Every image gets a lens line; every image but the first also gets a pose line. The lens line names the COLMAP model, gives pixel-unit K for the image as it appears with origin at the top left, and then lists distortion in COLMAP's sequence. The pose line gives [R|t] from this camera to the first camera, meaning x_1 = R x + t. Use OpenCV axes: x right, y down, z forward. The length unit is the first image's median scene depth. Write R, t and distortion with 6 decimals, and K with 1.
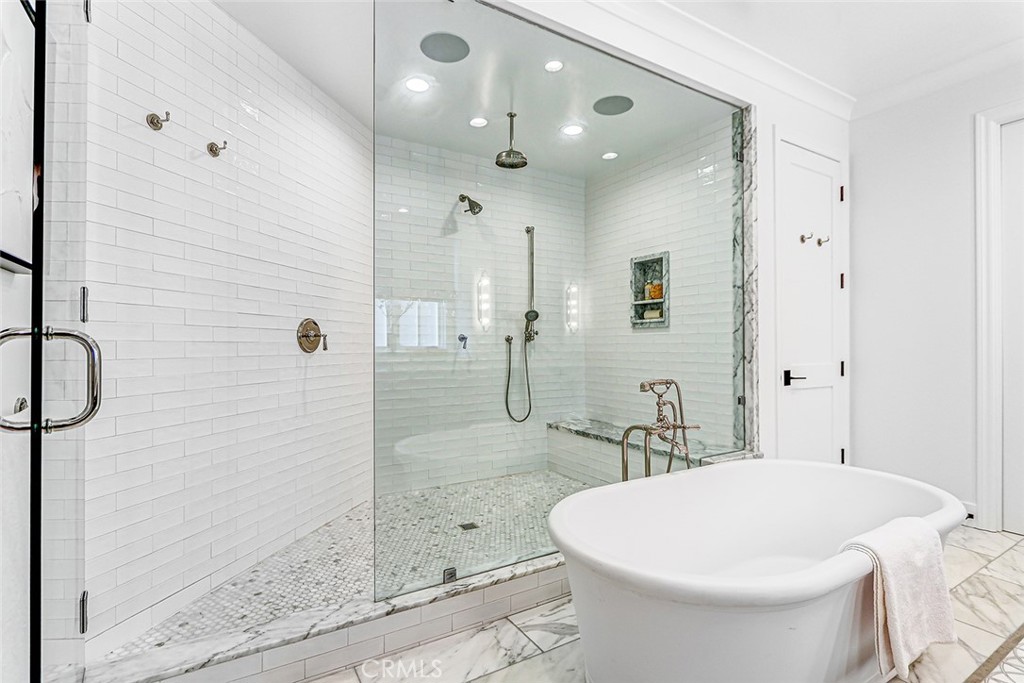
lens RADIAL K [[486.3, 0, 512.0], [0, 486.3, 341.5], [0, 0, 1]] dist [-0.003235, -0.000911]
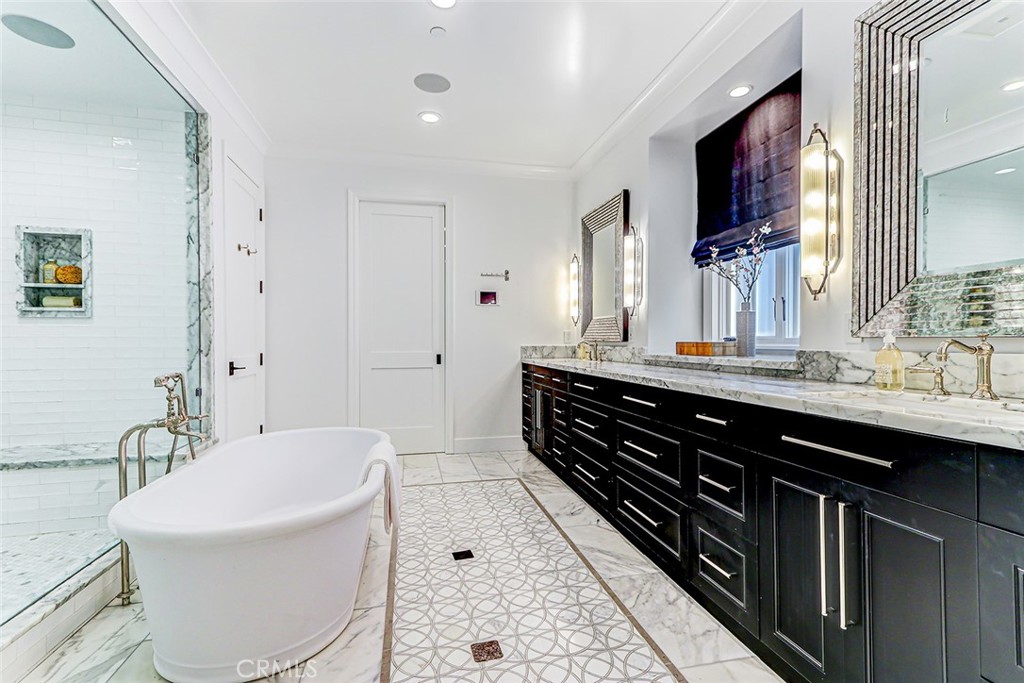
lens RADIAL K [[473.4, 0, 512.0], [0, 473.4, 341.5], [0, 0, 1]] dist [0.028066, -0.001113]
pose [[0.322748, -0.000621, 0.946485, -0.283955], [-0.006947, 0.999971, 0.003025, 0.004042], [-0.946459, -0.007551, 0.322734, 0.022360]]
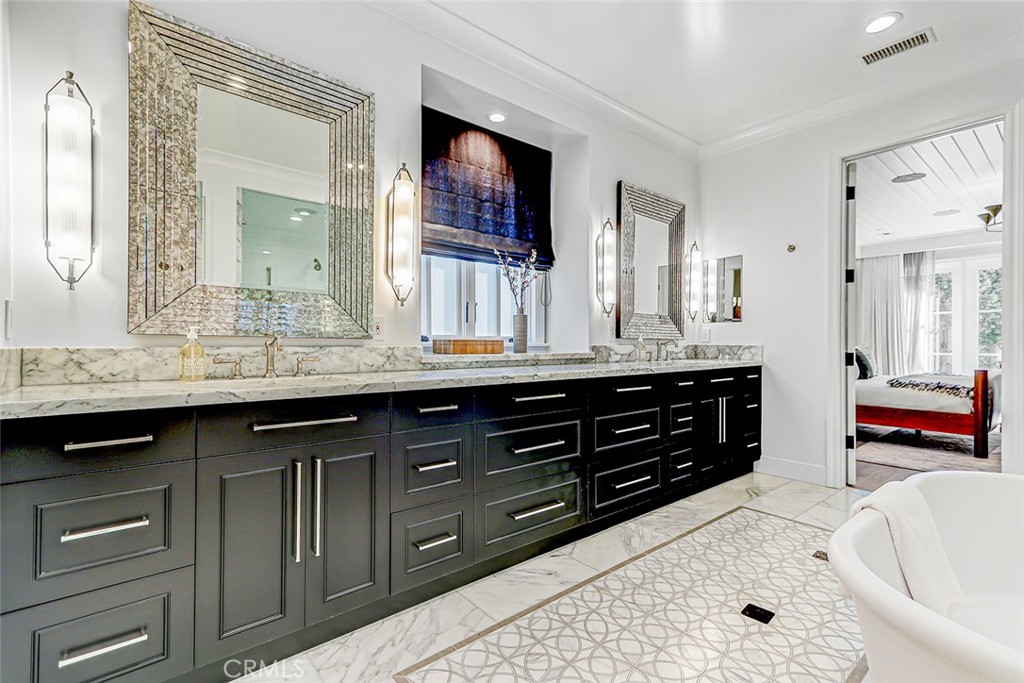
lens RADIAL K [[473.4, 0, 512.0], [0, 473.4, 341.5], [0, 0, 1]] dist [0.028066, -0.001113]
pose [[-0.987909, -0.001990, -0.155024, 0.862452], [0.000077, 0.999911, -0.013323, 0.021258], [0.155036, -0.013174, -0.987821, 0.930435]]
